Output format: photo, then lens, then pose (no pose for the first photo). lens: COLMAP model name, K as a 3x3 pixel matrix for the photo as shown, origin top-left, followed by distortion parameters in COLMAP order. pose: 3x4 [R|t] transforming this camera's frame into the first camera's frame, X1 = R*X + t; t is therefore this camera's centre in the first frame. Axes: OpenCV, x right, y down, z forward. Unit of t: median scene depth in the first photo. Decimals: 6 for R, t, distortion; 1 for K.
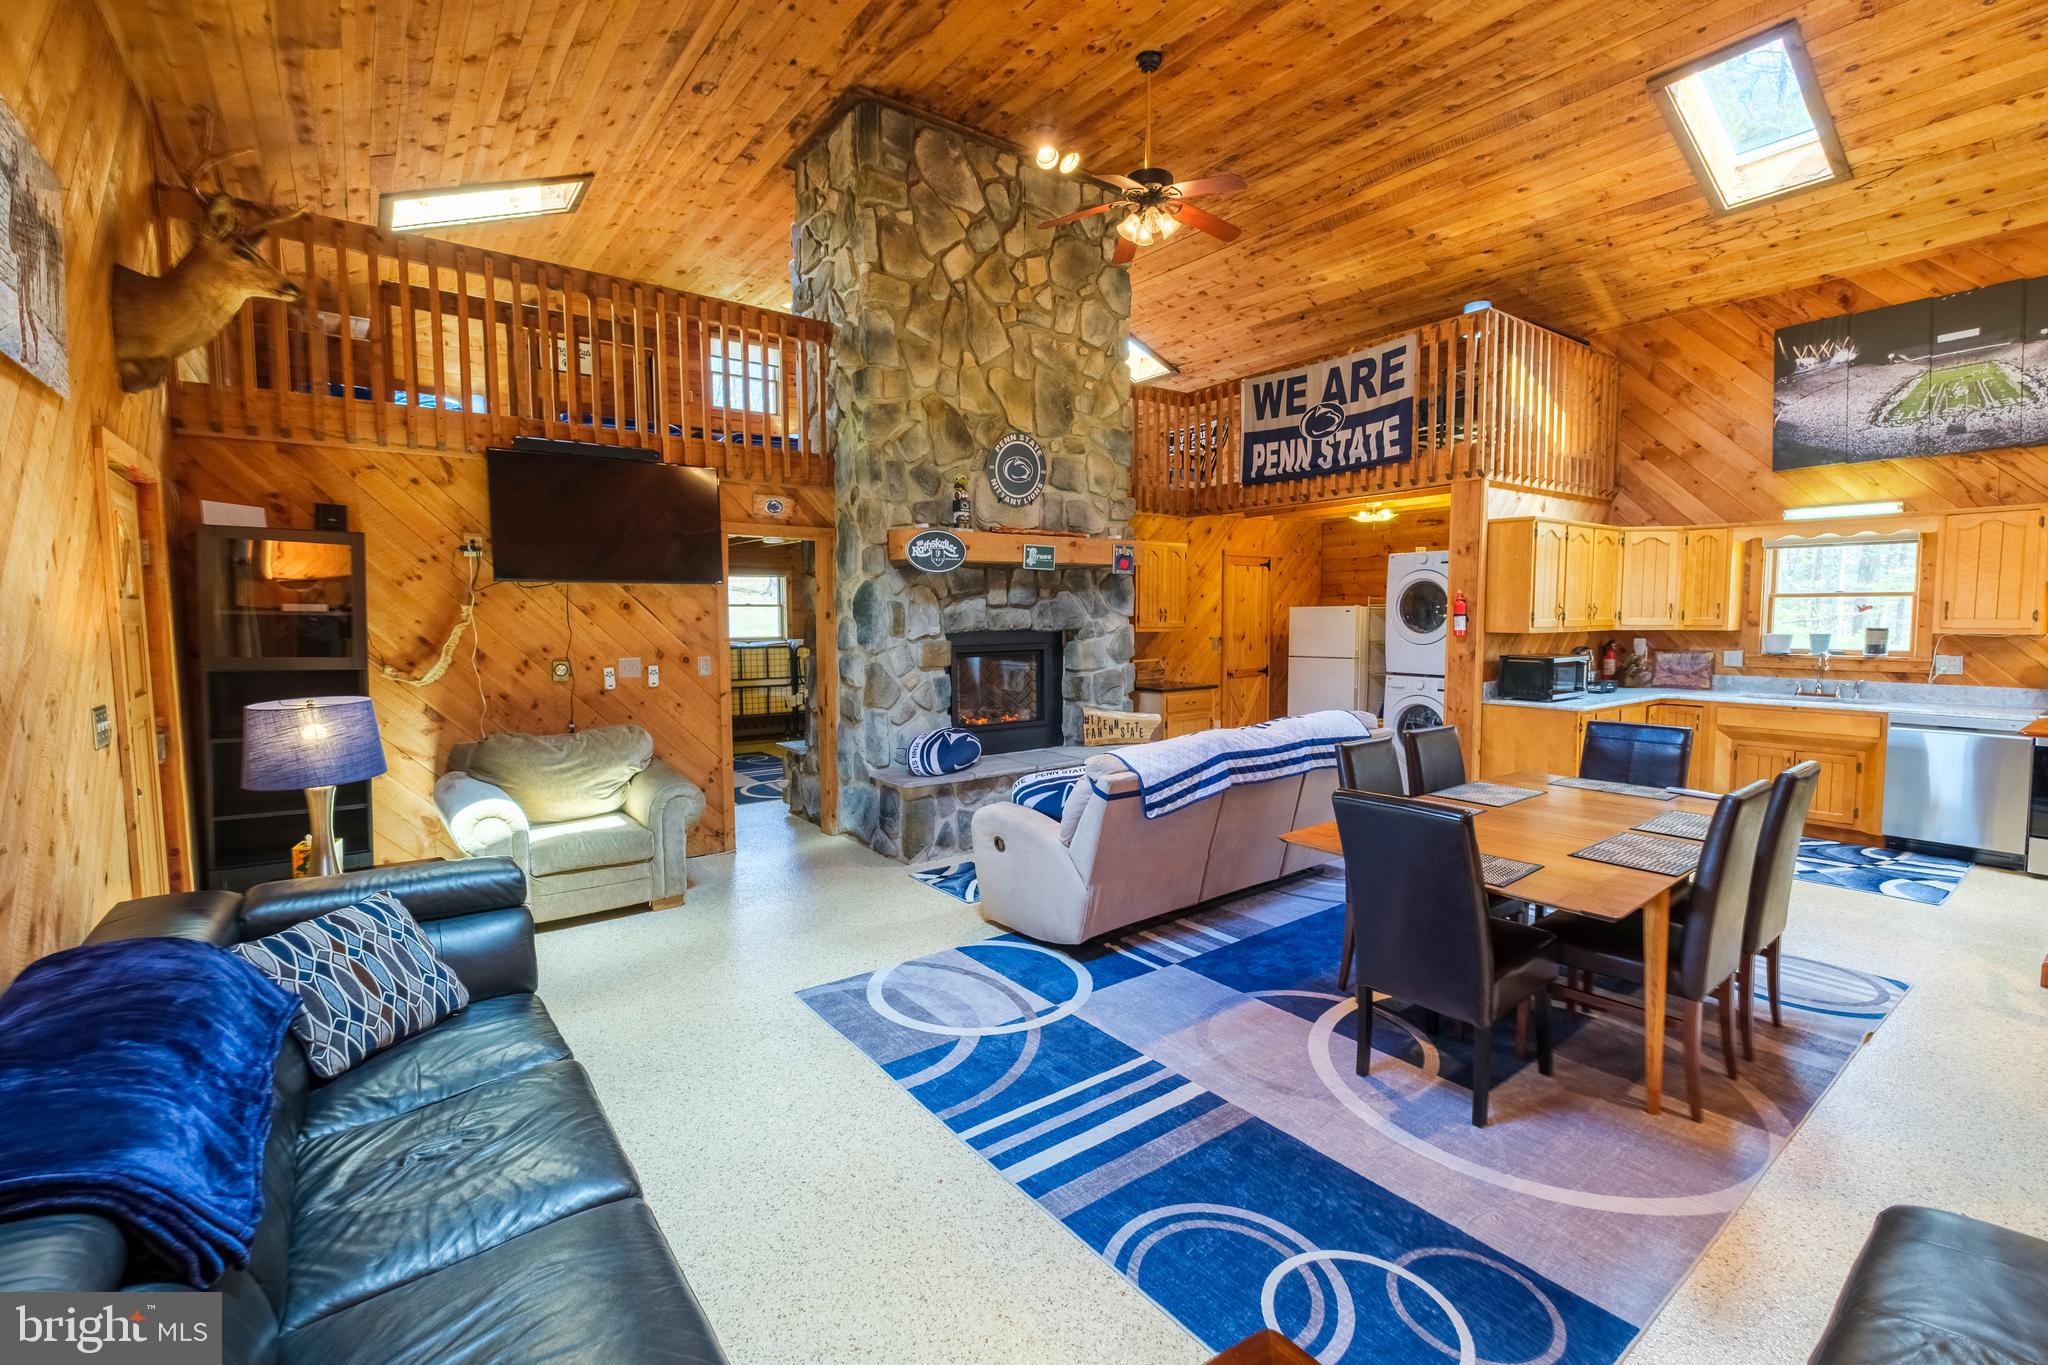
lens RADIAL K [[897.6, 0, 1027.1], [0, 897.6, 673.3], [0, 0, 1]] dist [0.009079, -0.006105]
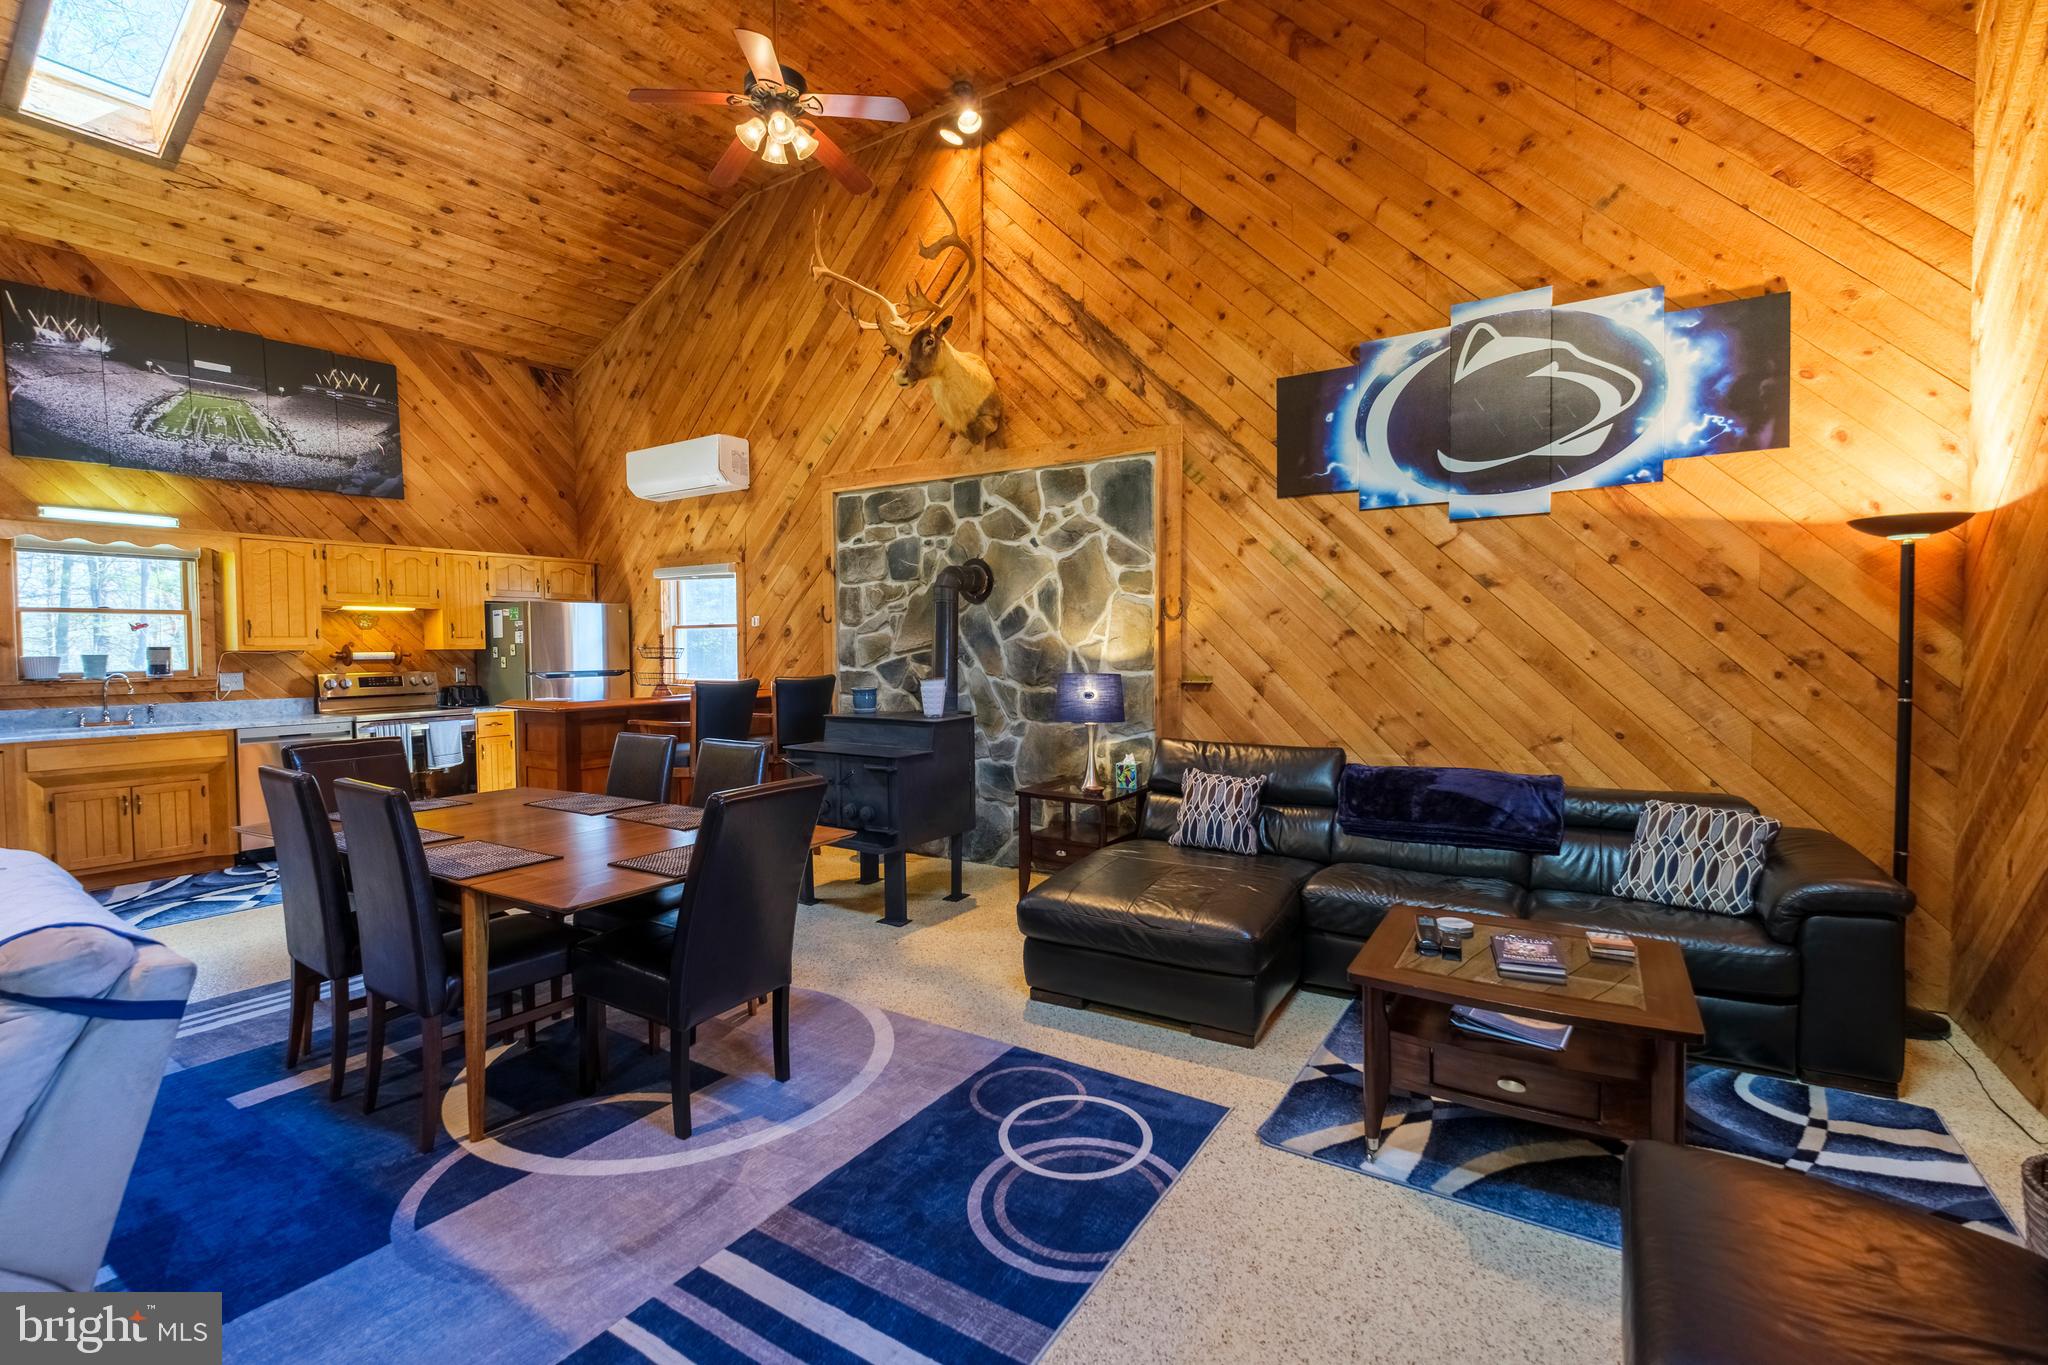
lens RADIAL K [[895.5, 0, 1027.5], [0, 895.5, 670.9], [0, 0, 1]] dist [0.009463, -0.007766]
pose [[-0.347441, -0.019442, 0.937500, -0.259612], [0.072114, 0.996270, 0.047387, -0.004260], [-0.934925, 0.084071, -0.344743, 0.471792]]
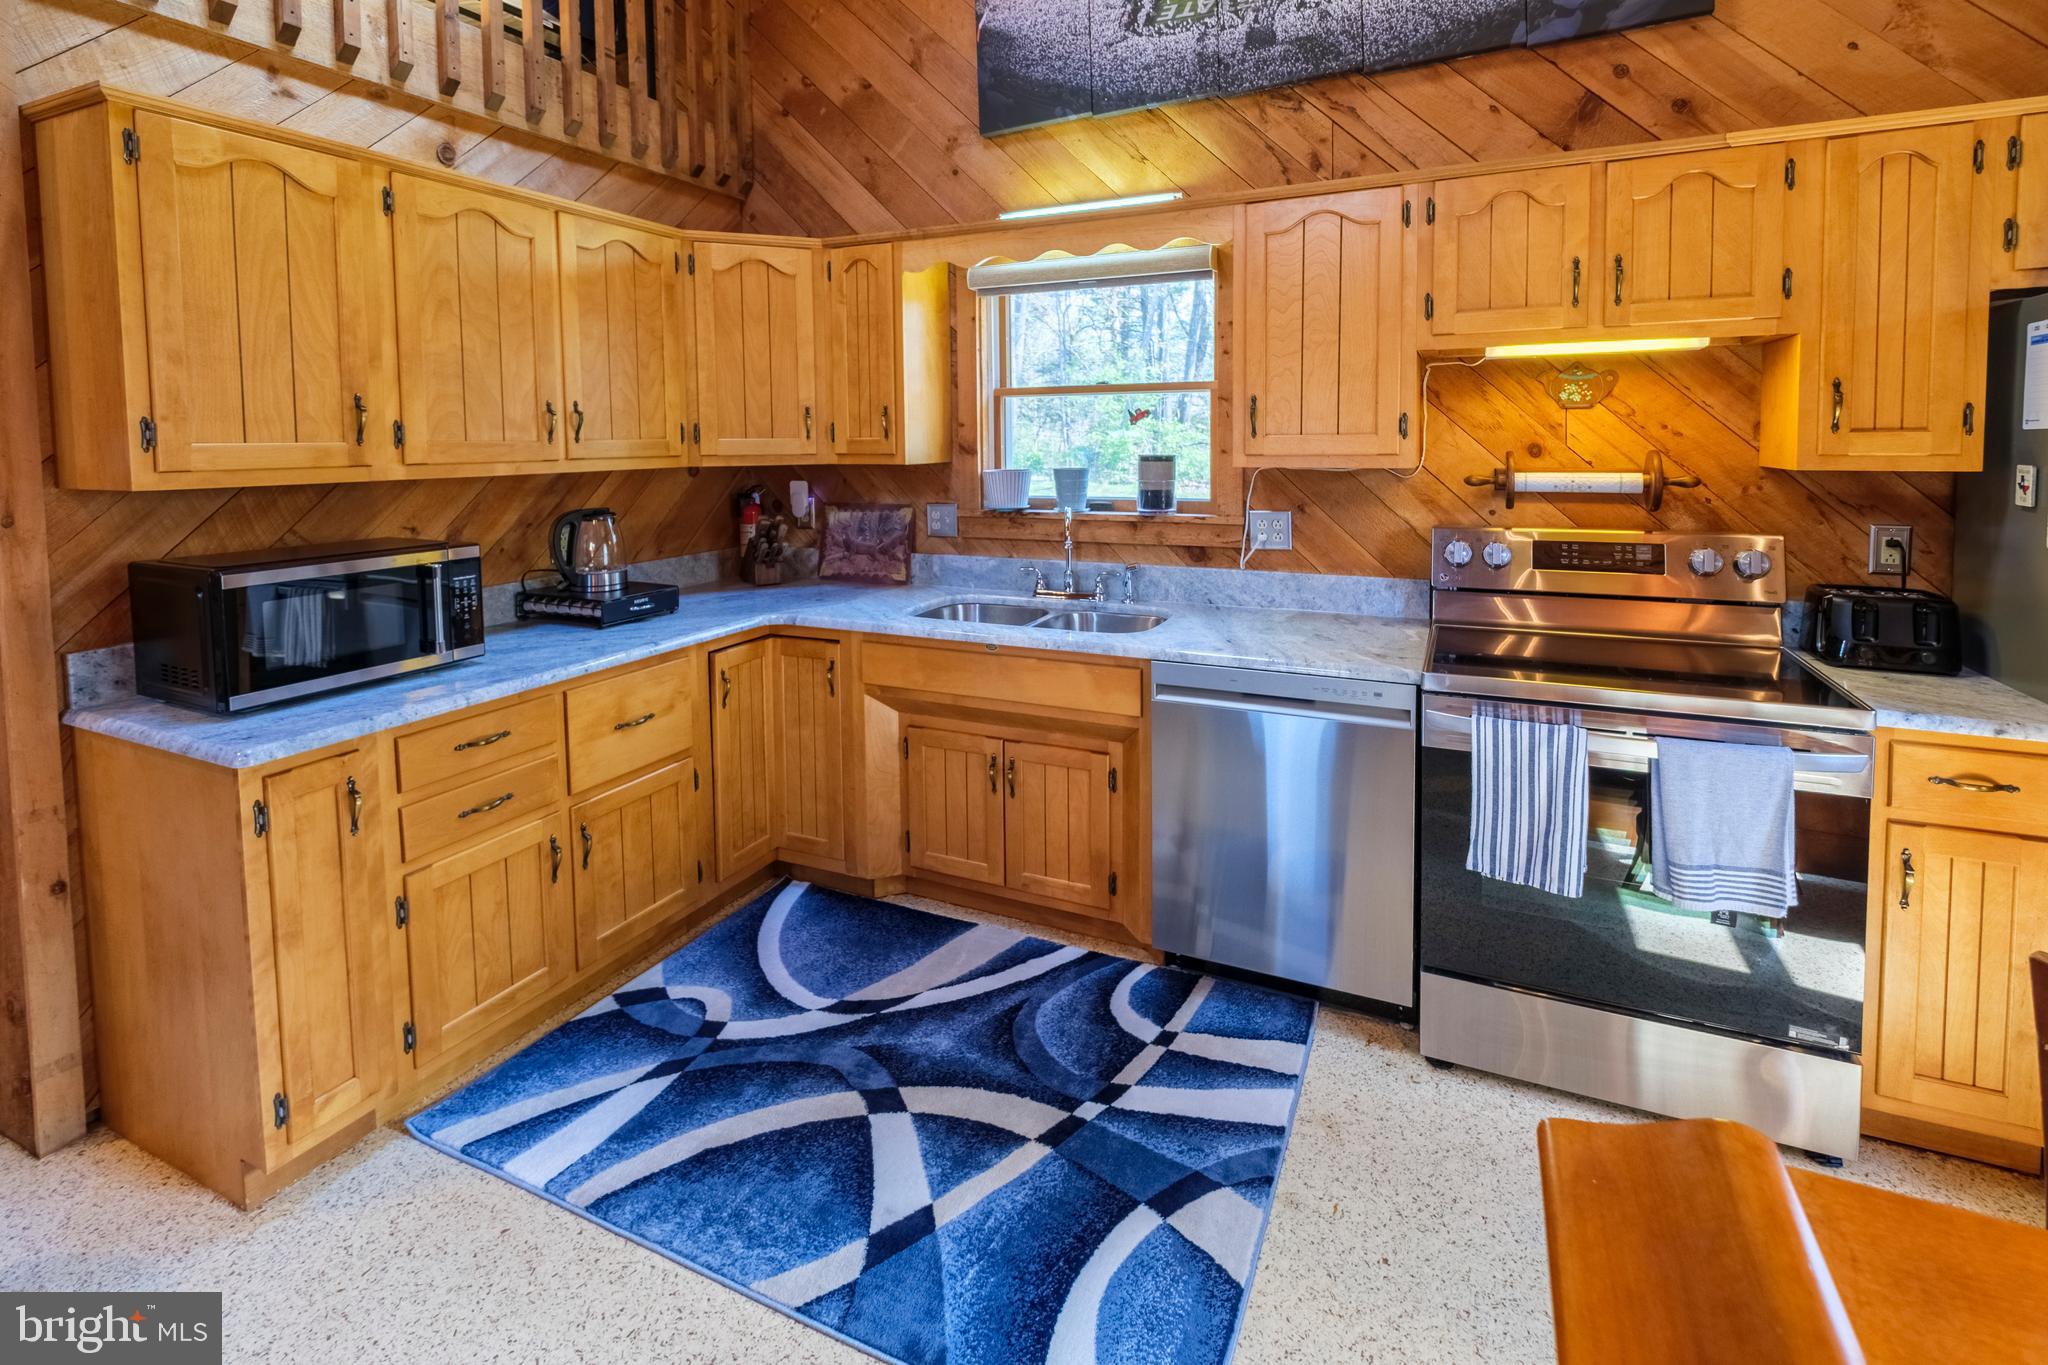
lens RADIAL K [[1011.5, 0, 904.5], [0, 1011.5, 492.5], [0, 0, 1]] dist [-0.000918, 0.000241]
pose [[0.907573, -0.025593, 0.419113, 0.594039], [0.033513, 0.999372, -0.011545, -0.029070], [-0.418554, 0.024524, 0.907861, 0.563538]]
